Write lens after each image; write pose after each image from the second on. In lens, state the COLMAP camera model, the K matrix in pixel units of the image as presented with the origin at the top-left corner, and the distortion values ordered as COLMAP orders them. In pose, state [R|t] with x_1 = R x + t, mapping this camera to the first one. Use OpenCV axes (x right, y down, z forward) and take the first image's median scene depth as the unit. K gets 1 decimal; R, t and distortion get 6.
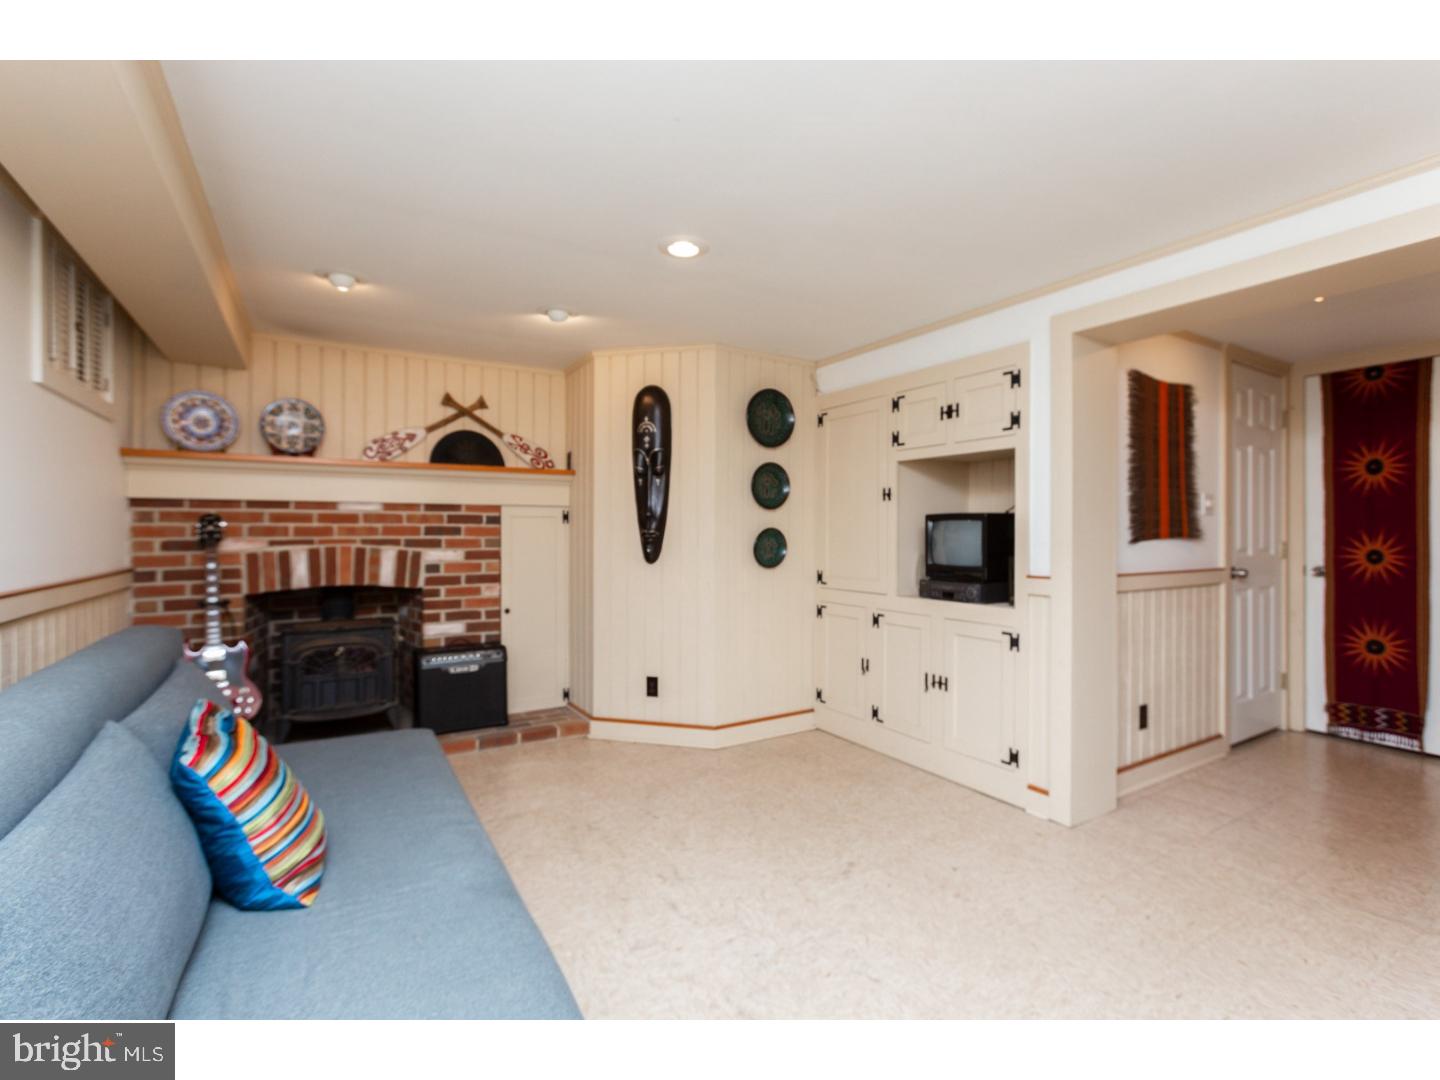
lens RADIAL K [[653.2, 0, 735.4], [0, 653.2, 534.2], [0, 0, 1]] dist [0.001257, 0.000838]
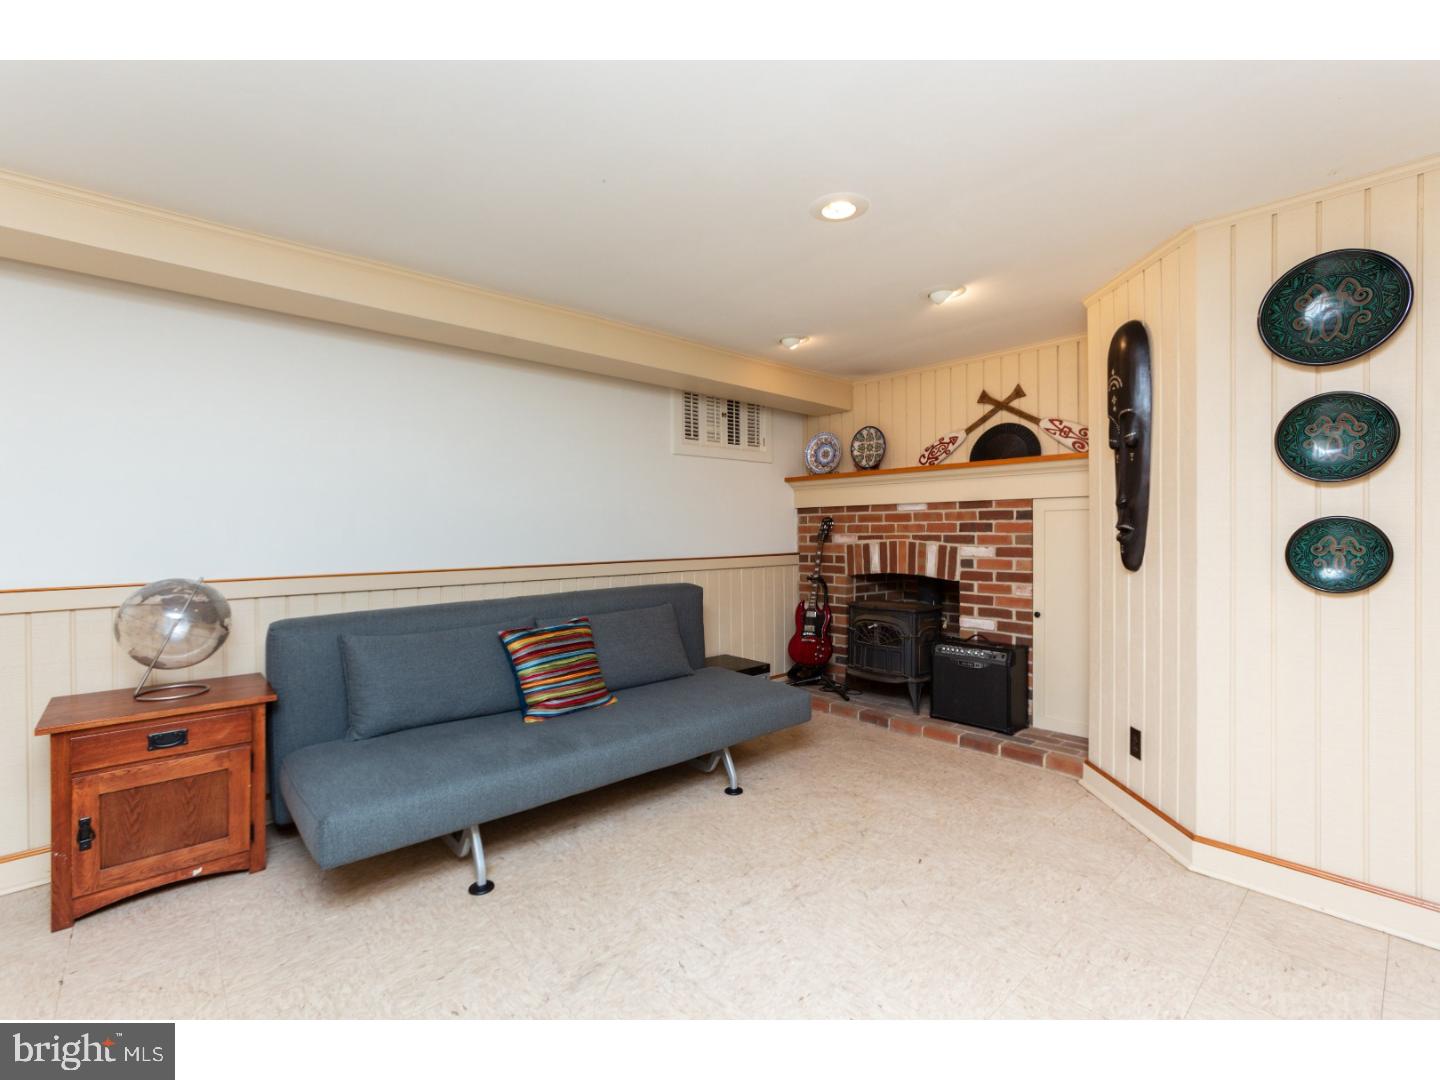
lens RADIAL K [[653.2, 0, 735.4], [0, 653.2, 534.2], [0, 0, 1]] dist [0.001257, 0.000838]
pose [[0.209156, 0.002542, -0.977879, 0.463427], [0.002553, 0.999992, 0.003146, 0.001586], [0.977879, -0.003155, 0.209148, 0.409899]]
